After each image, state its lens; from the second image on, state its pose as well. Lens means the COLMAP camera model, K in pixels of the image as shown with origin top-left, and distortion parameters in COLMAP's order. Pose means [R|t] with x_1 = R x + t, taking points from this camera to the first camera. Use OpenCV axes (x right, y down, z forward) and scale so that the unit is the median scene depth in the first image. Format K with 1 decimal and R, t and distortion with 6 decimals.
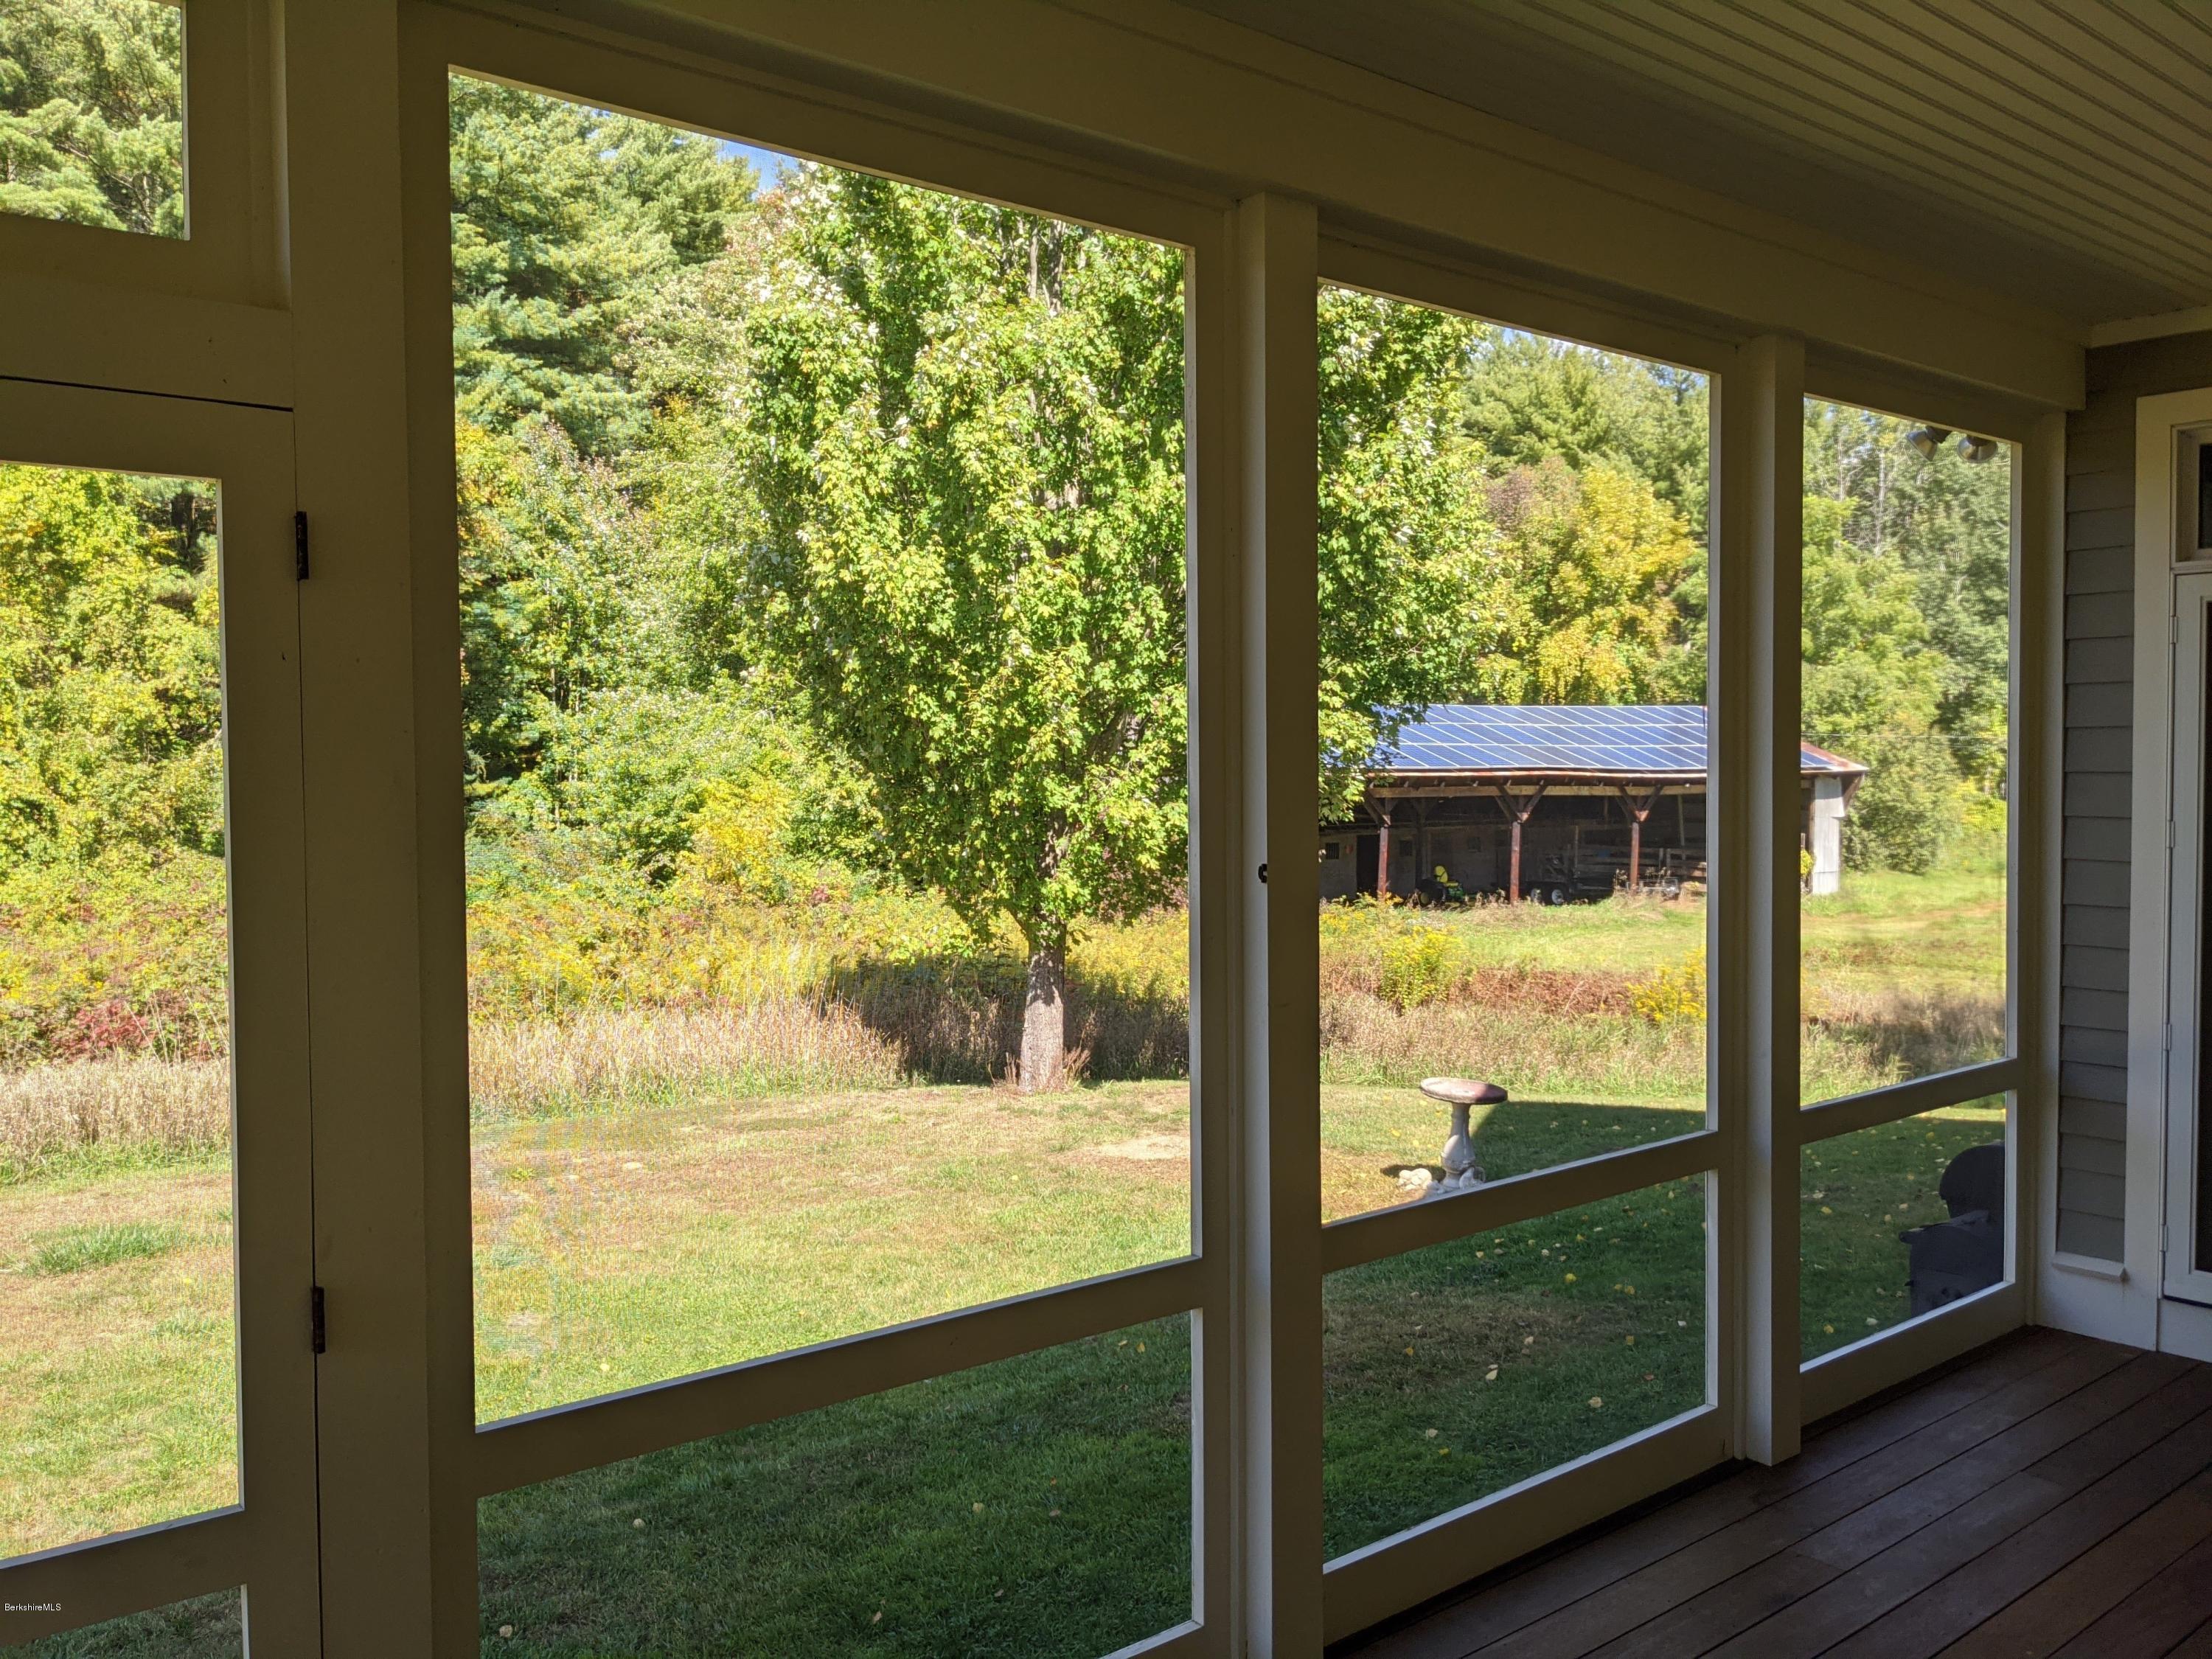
lens RADIAL K [[1740.2, 0, 1079.9], [0, 1740.2, 820.5], [0, 0, 1]] dist [0.083400, -0.135217]
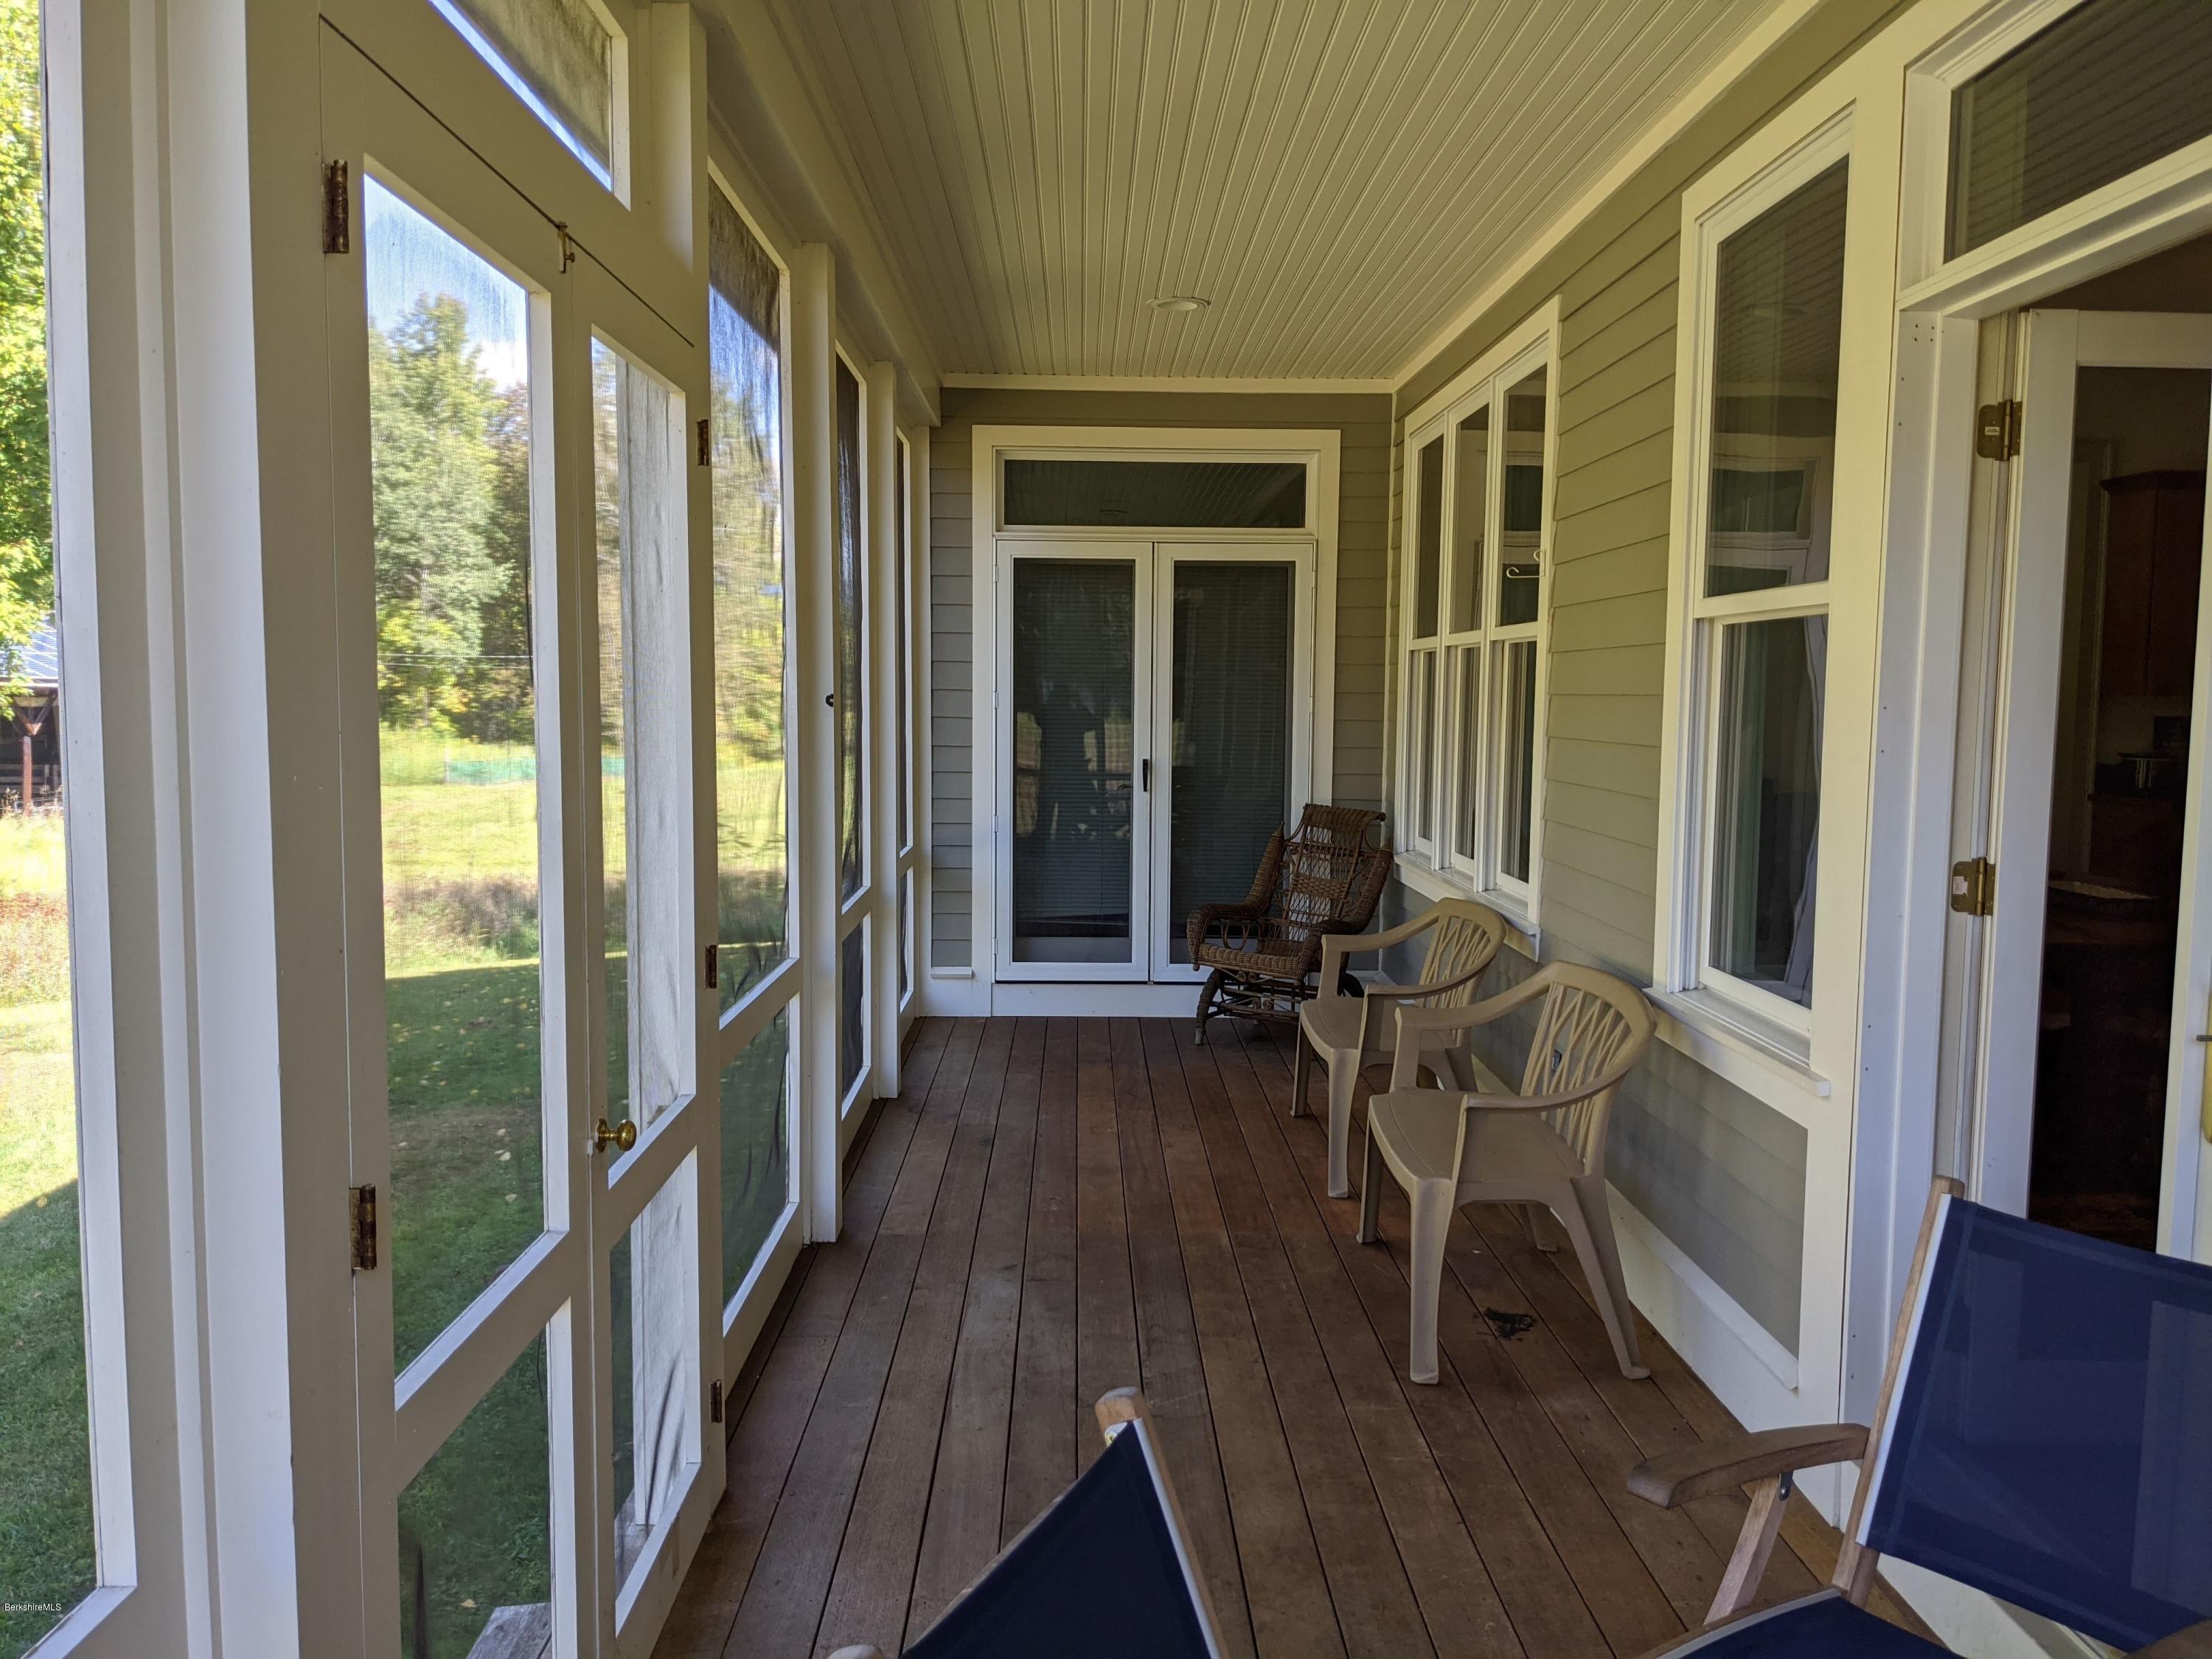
lens RADIAL K [[1733.4, 0, 1100.4], [0, 1733.4, 821.6], [0, 0, 1]] dist [0.086532, -0.159384]
pose [[0.619915, -0.049627, 0.783098, -0.565527], [0.011951, 0.998479, 0.053816, 0.033989], [-0.784578, -0.024003, 0.619565, -0.074261]]
